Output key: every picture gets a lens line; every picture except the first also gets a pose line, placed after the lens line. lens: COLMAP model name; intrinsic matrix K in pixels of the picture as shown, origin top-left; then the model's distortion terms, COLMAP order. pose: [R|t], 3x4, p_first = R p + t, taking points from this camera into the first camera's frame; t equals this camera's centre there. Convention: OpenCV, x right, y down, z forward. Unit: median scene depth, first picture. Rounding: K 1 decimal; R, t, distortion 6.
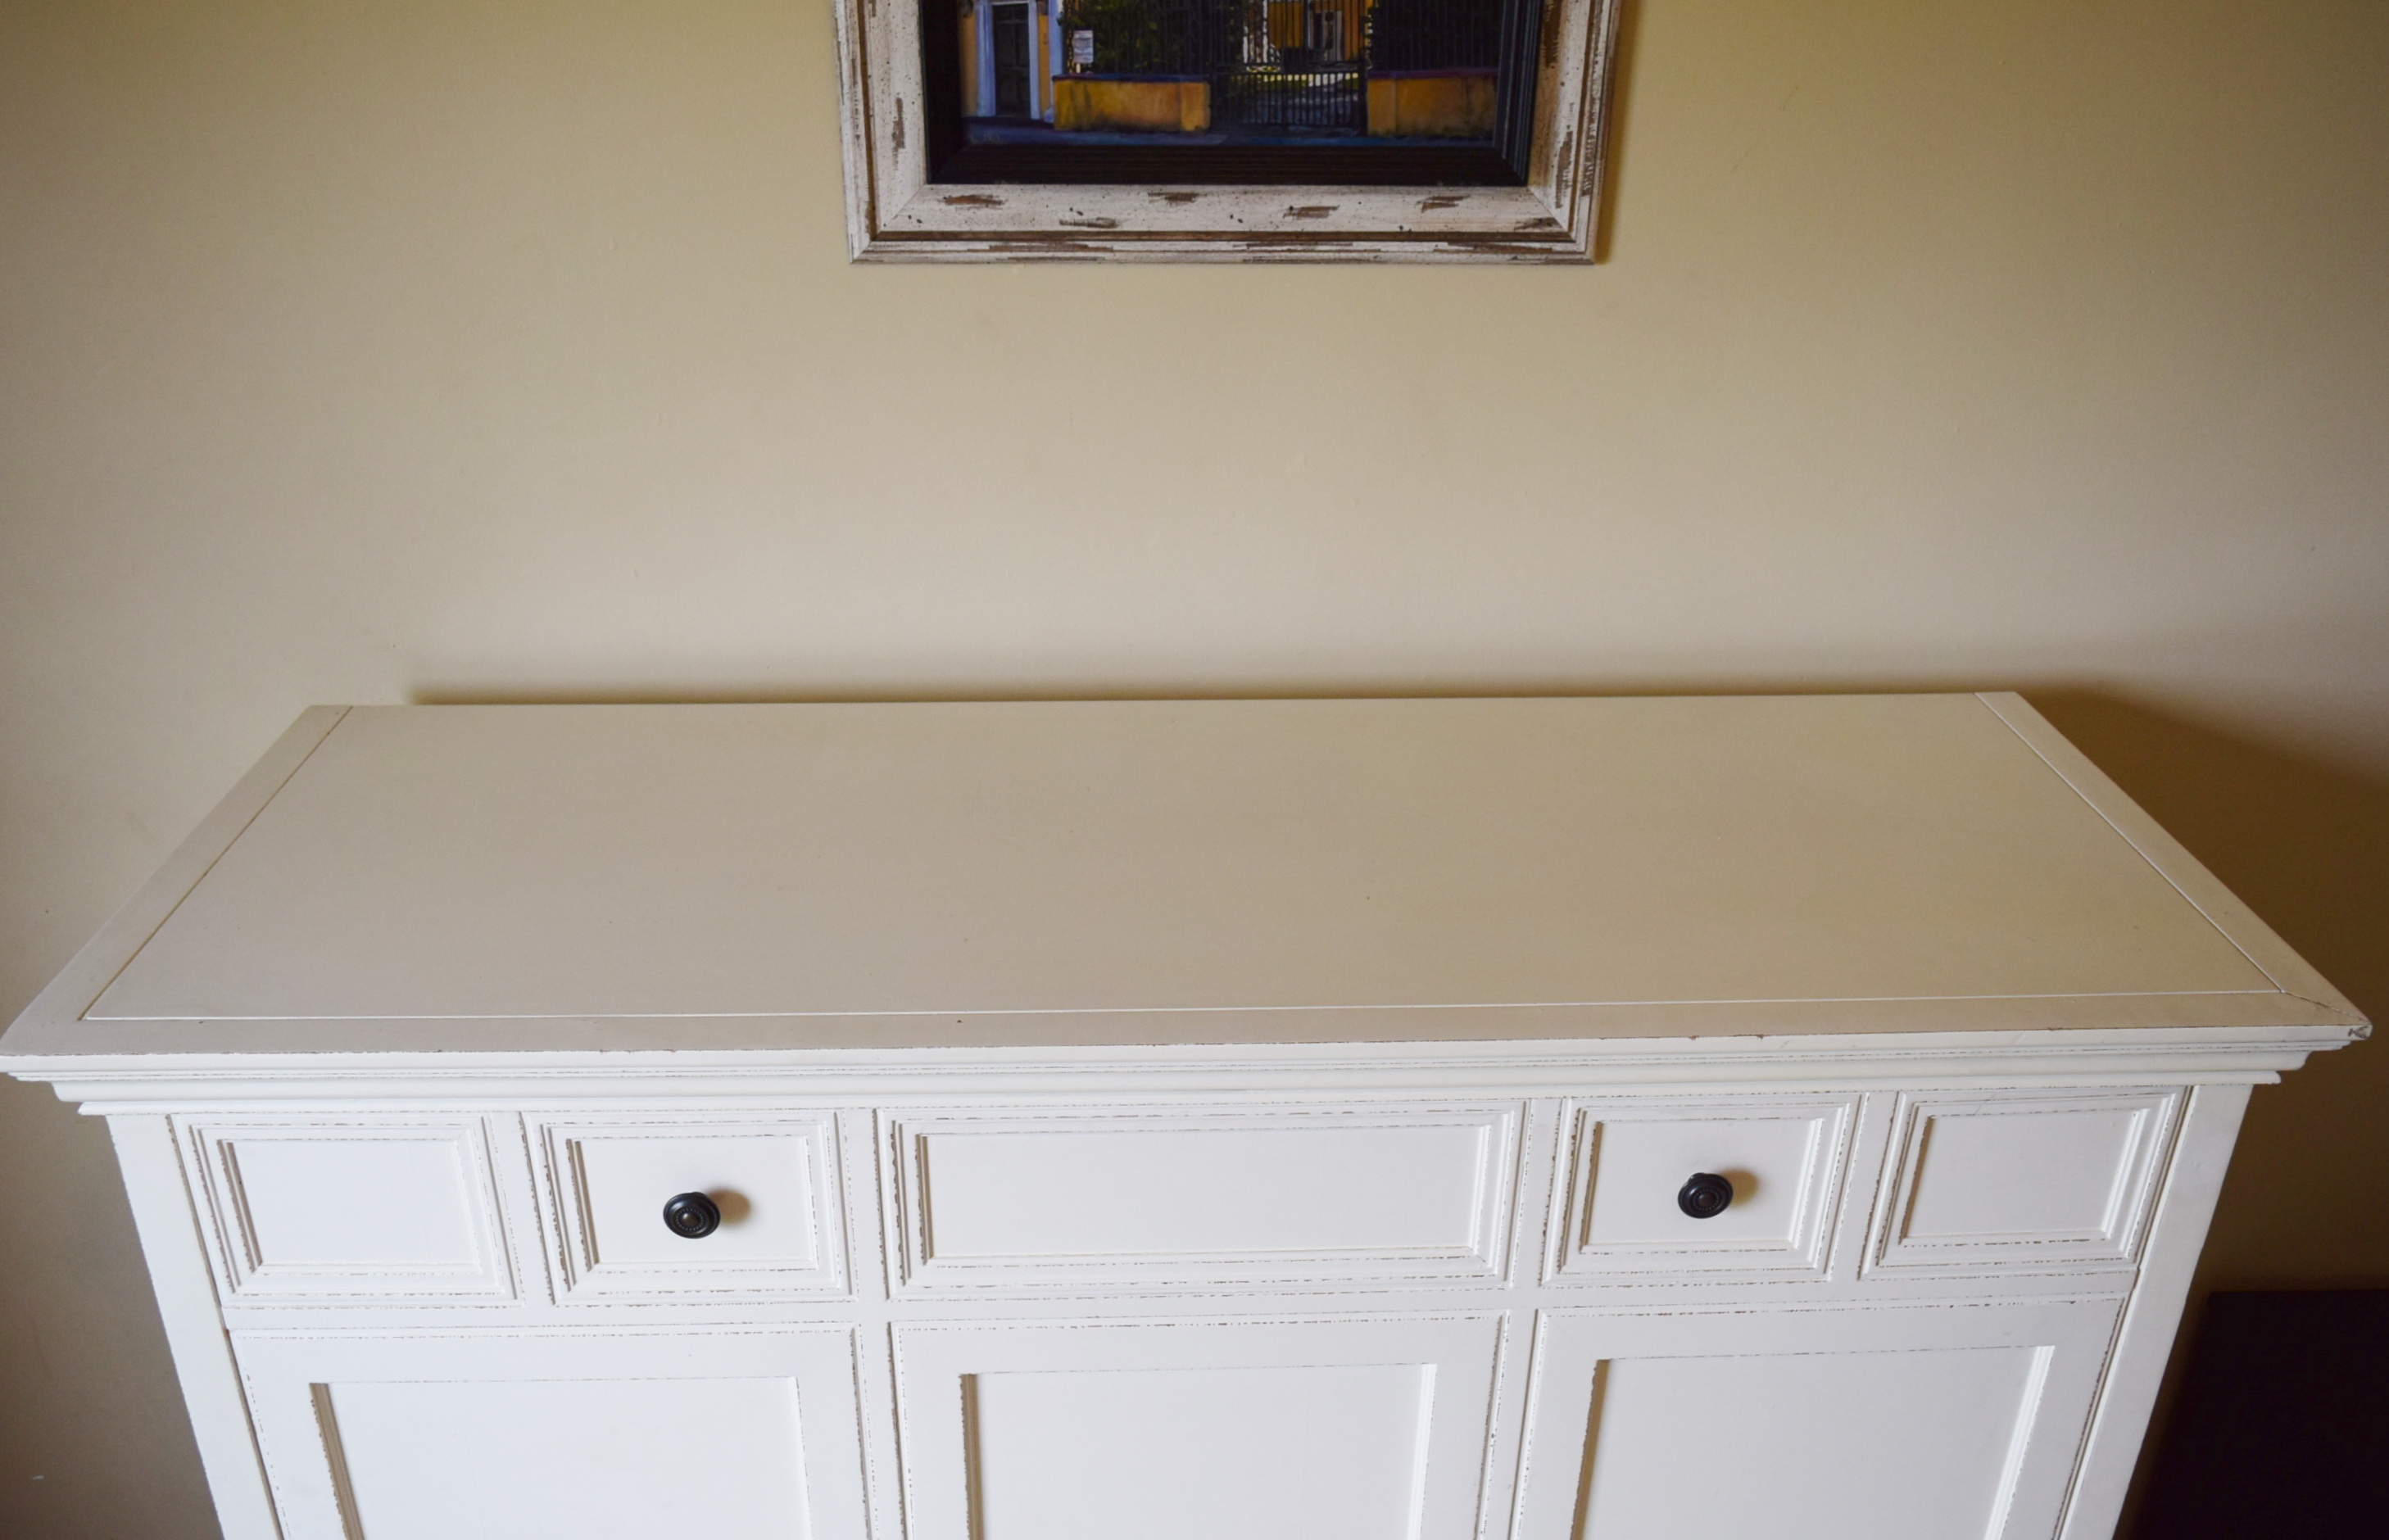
lens RADIAL K [[1927.3, 0, 1178.8], [0, 1927.3, 773.7], [0, 0, 1]] dist [-0.015297, -0.001491]
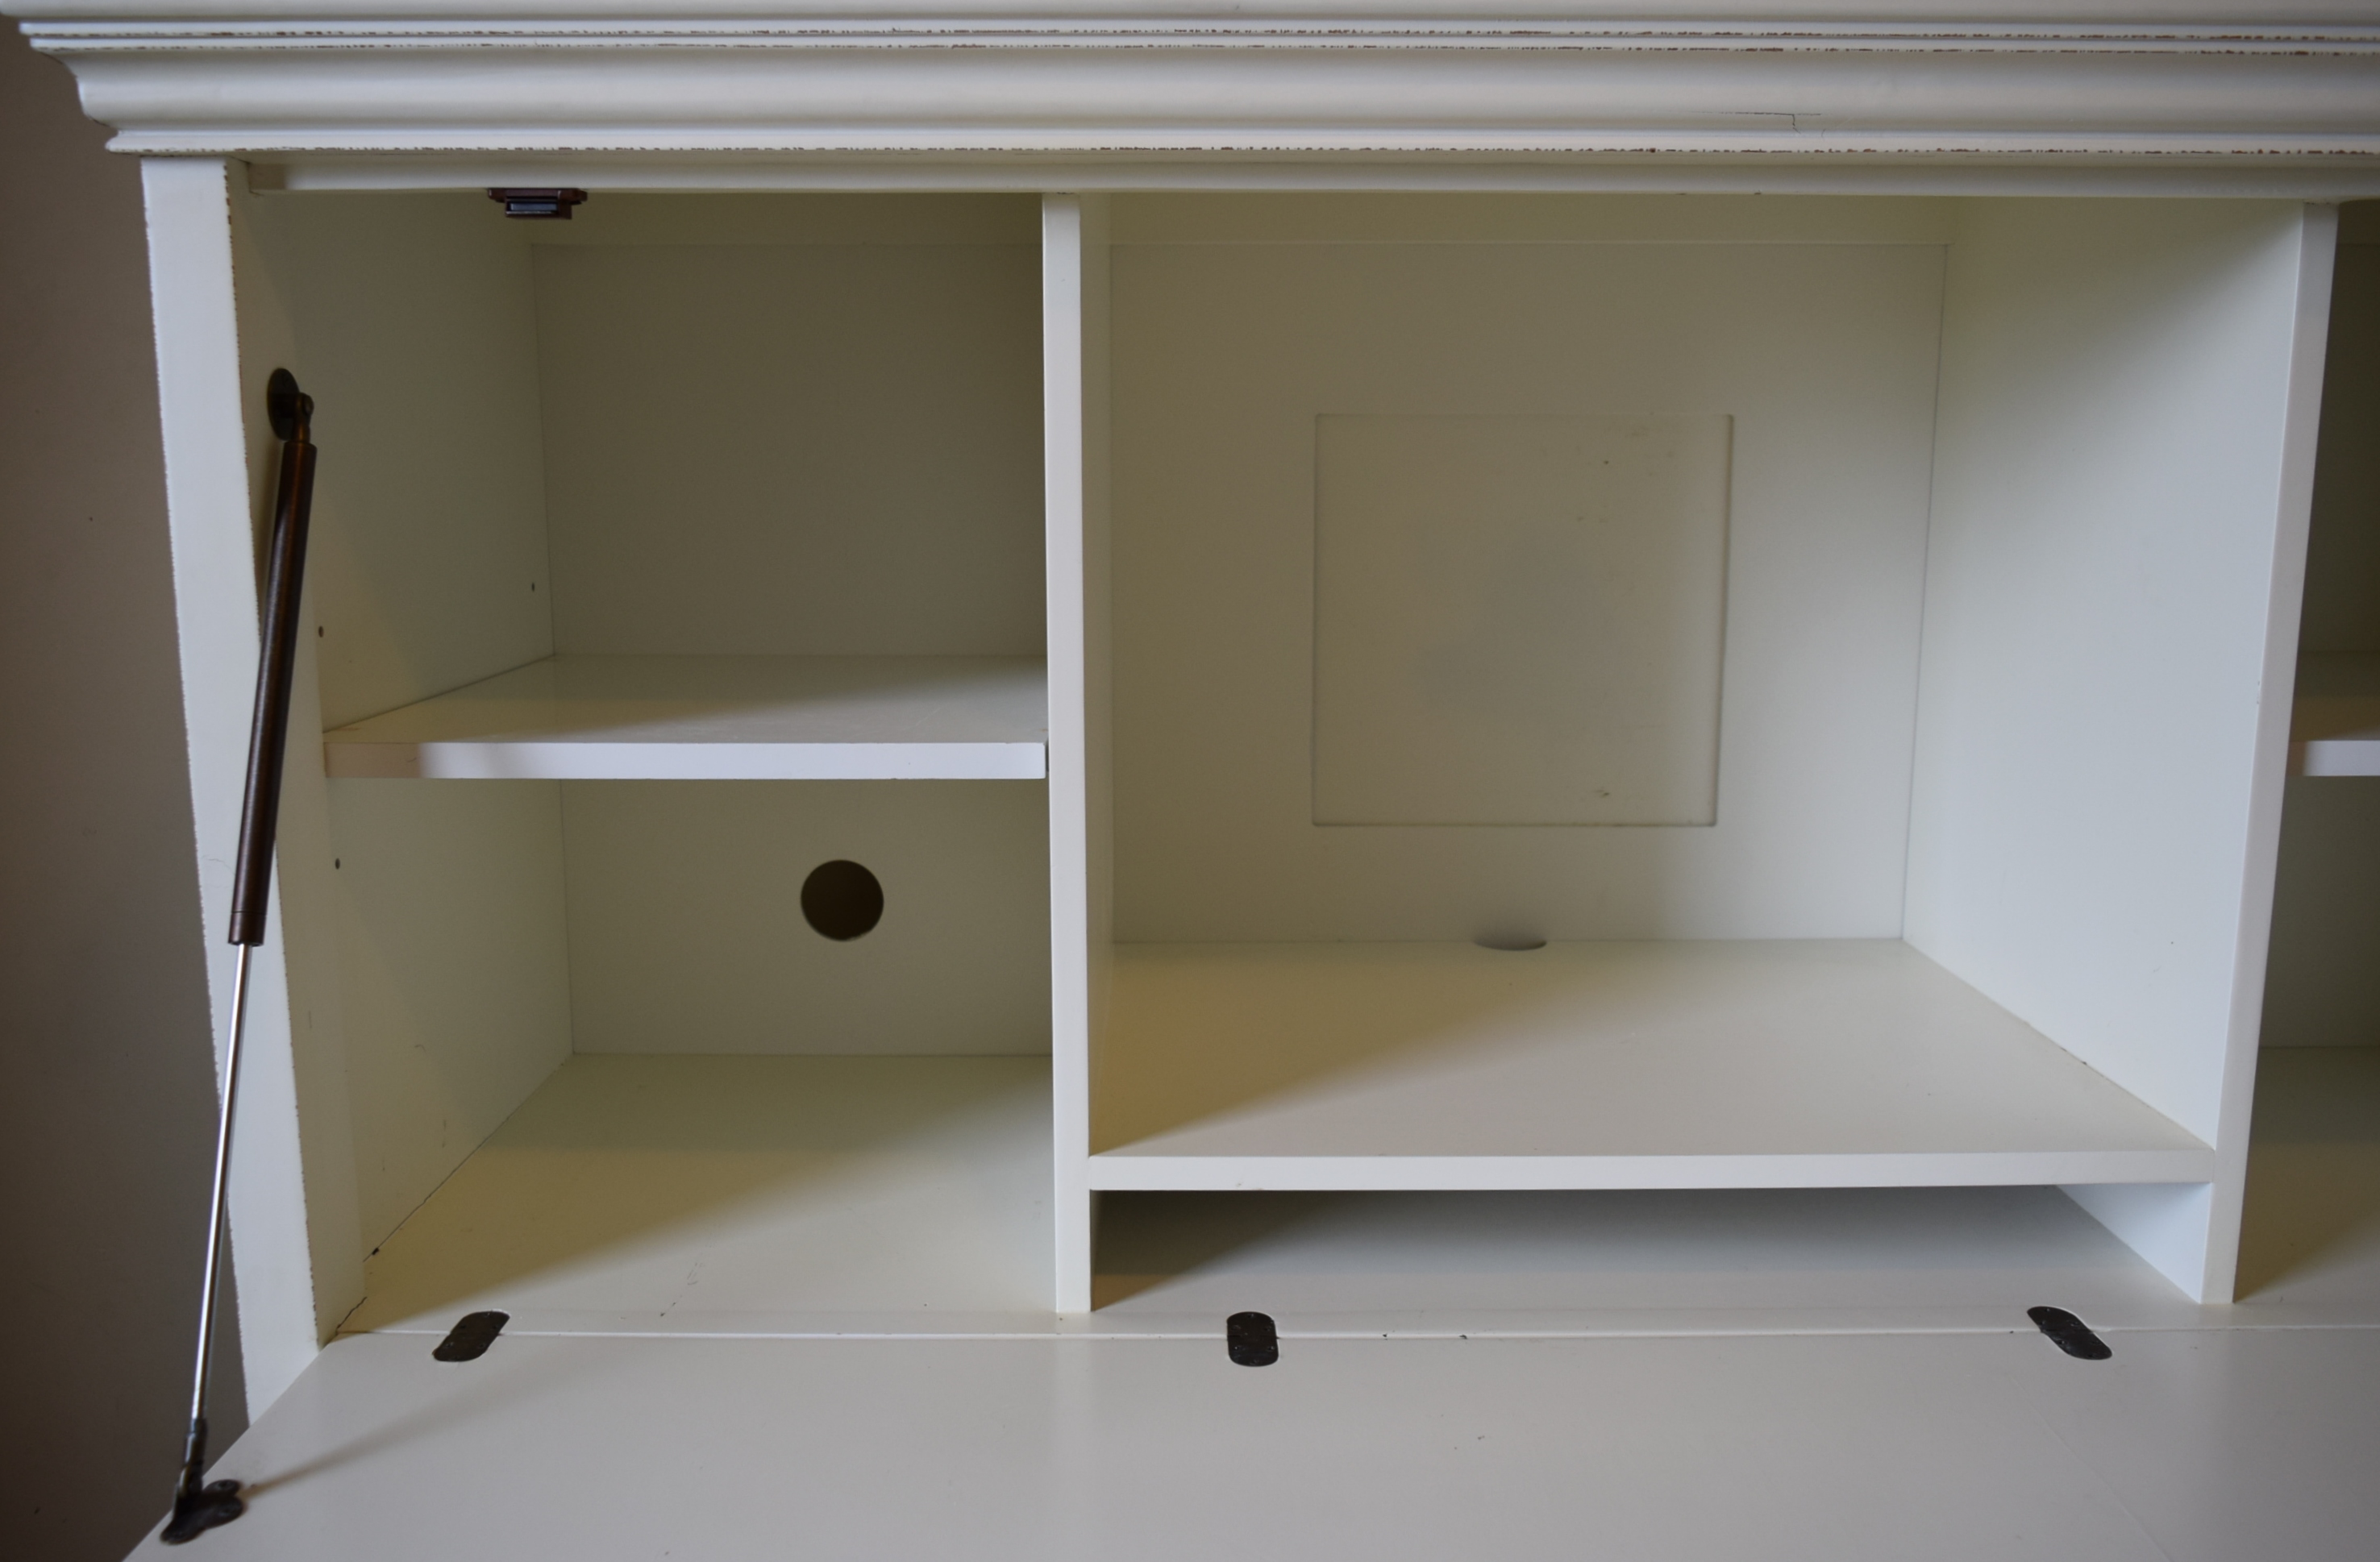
lens RADIAL K [[1962.3, 0, 1170.5], [0, 1962.3, 785.1], [0, 0, 1]] dist [-0.031221, 0.005879]
pose [[0.999037, -0.005617, -0.043517, -0.147330], [-0.006702, 0.960606, -0.277834, 0.551033], [0.043363, 0.277858, 0.959643, 0.376936]]
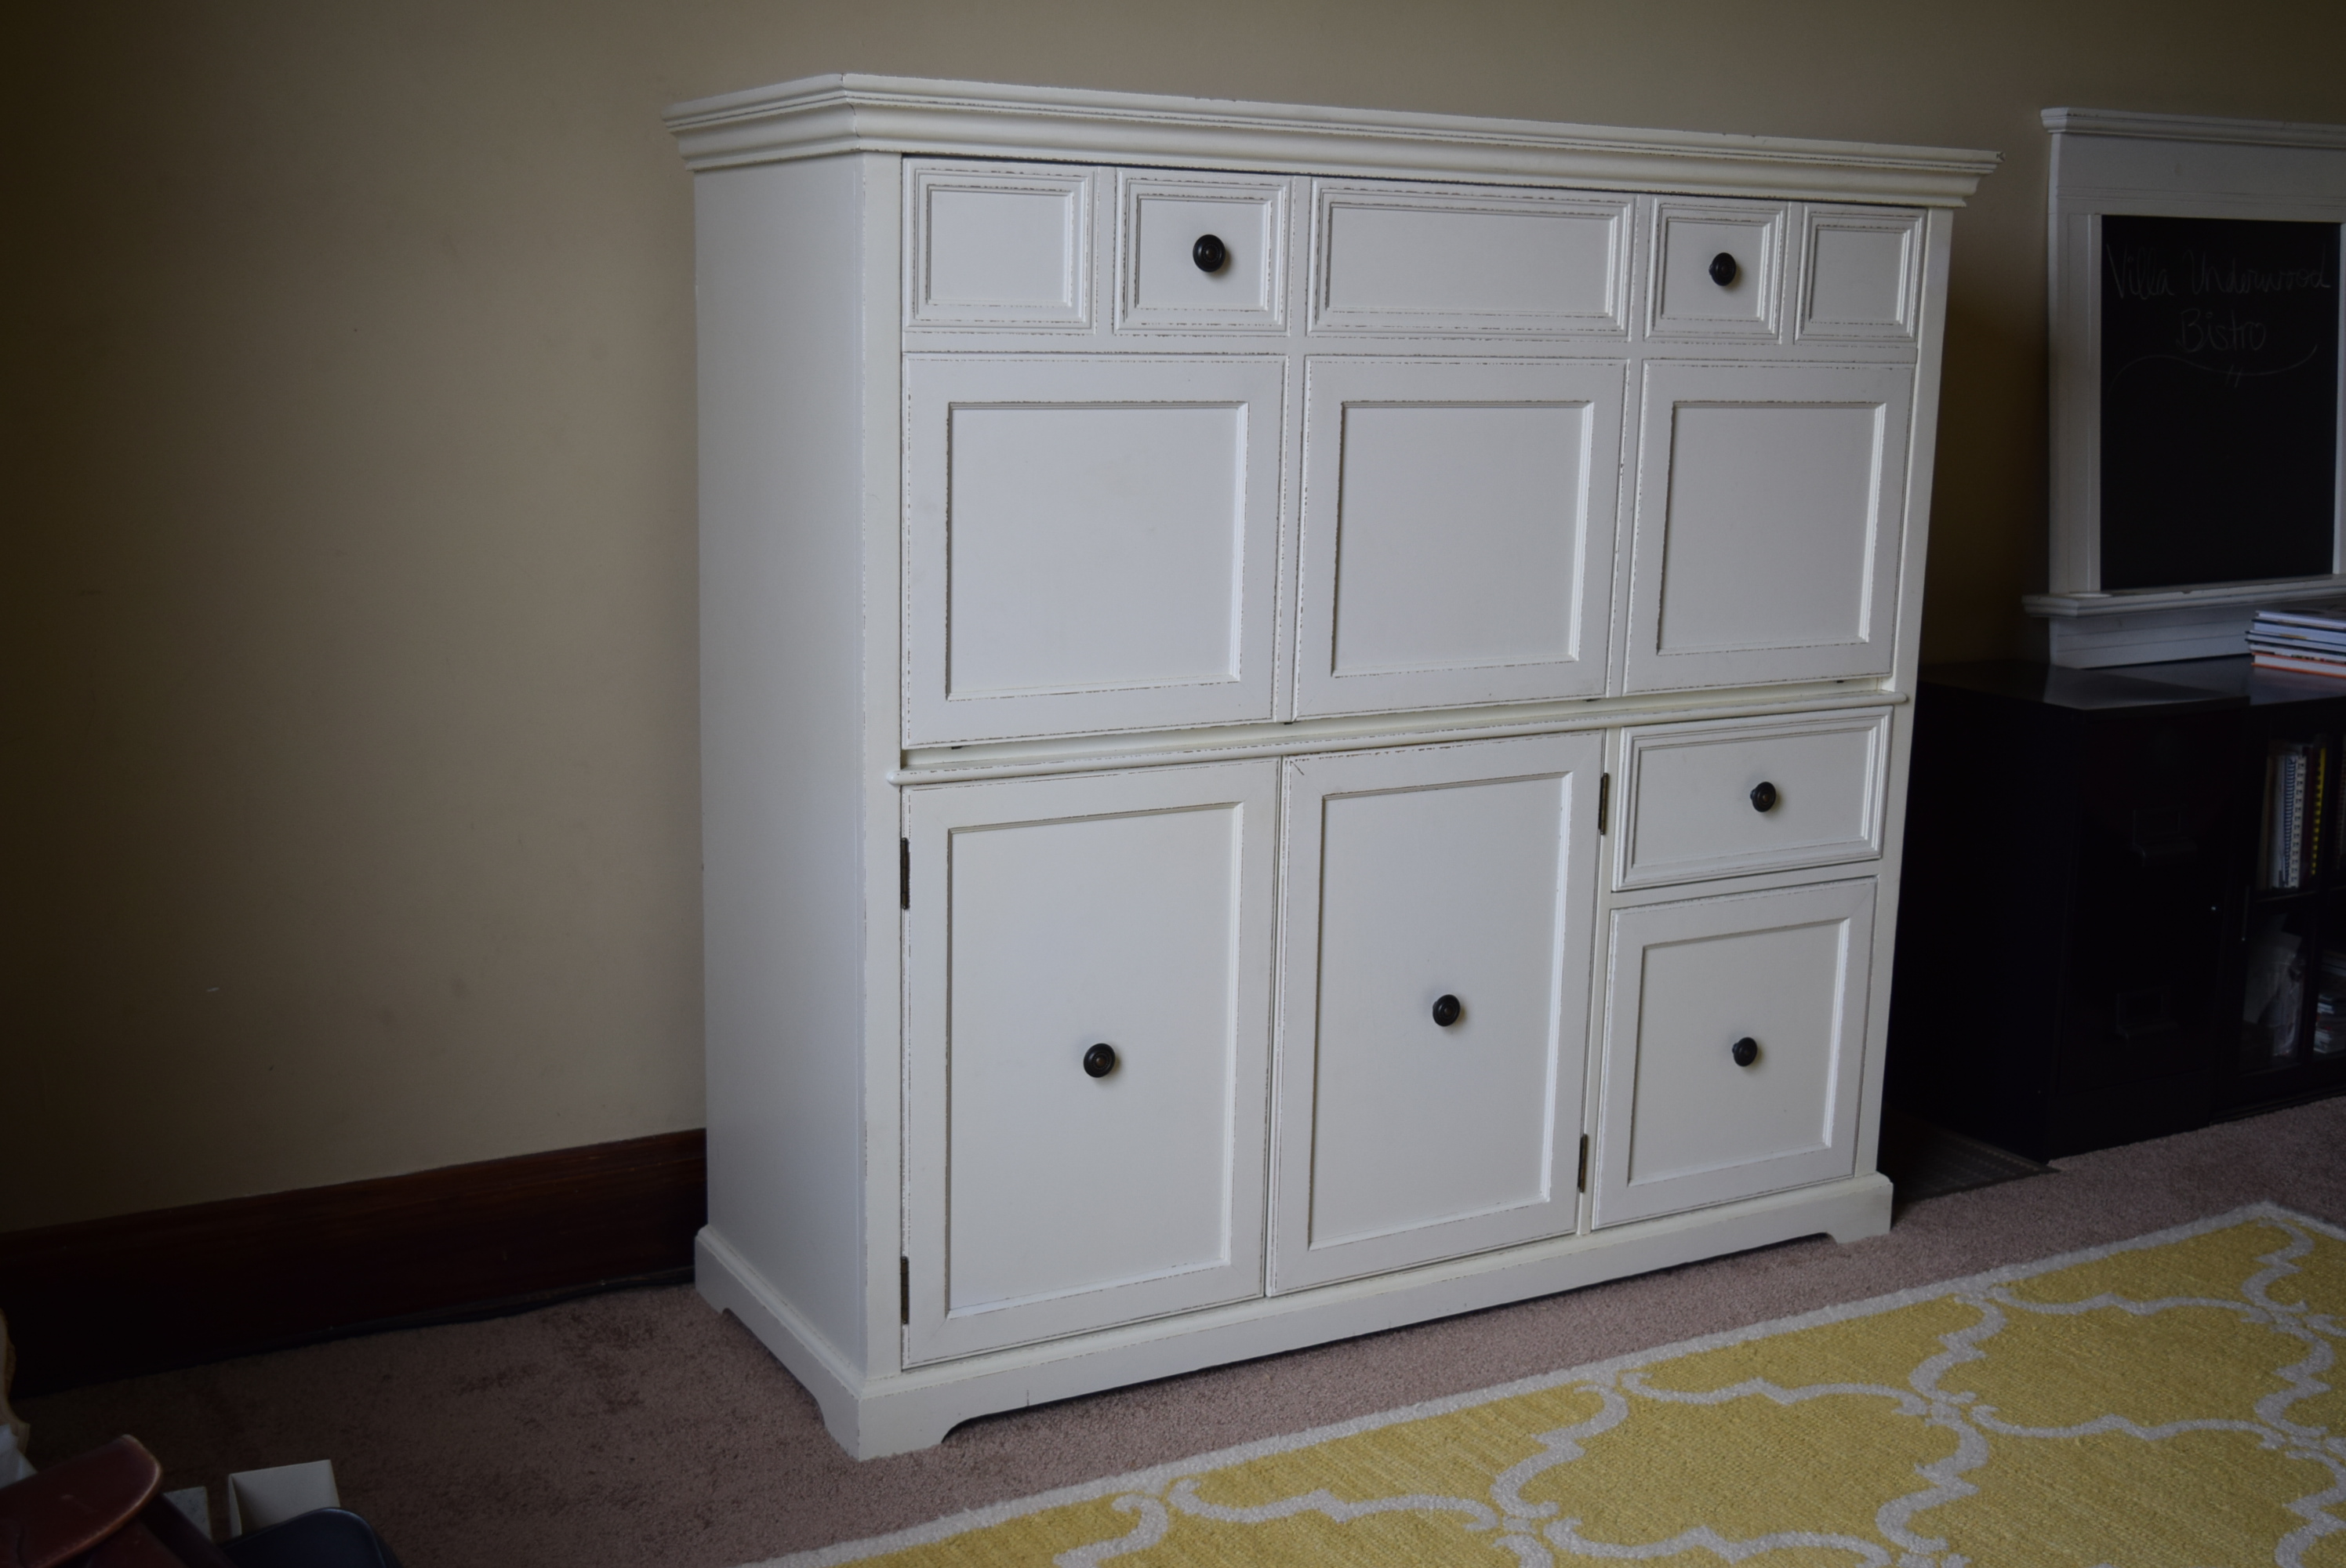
lens RADIAL K [[2522.6, 0, 1164.2], [0, 2522.6, 790.5], [0, 0, 1]] dist [-0.036476, 0.000000]
pose [[0.892248, -0.080072, 0.444390, -1.168276], [0.187395, 0.961062, -0.203085, 1.005571], [-0.410825, 0.264479, 0.872510, -0.593658]]
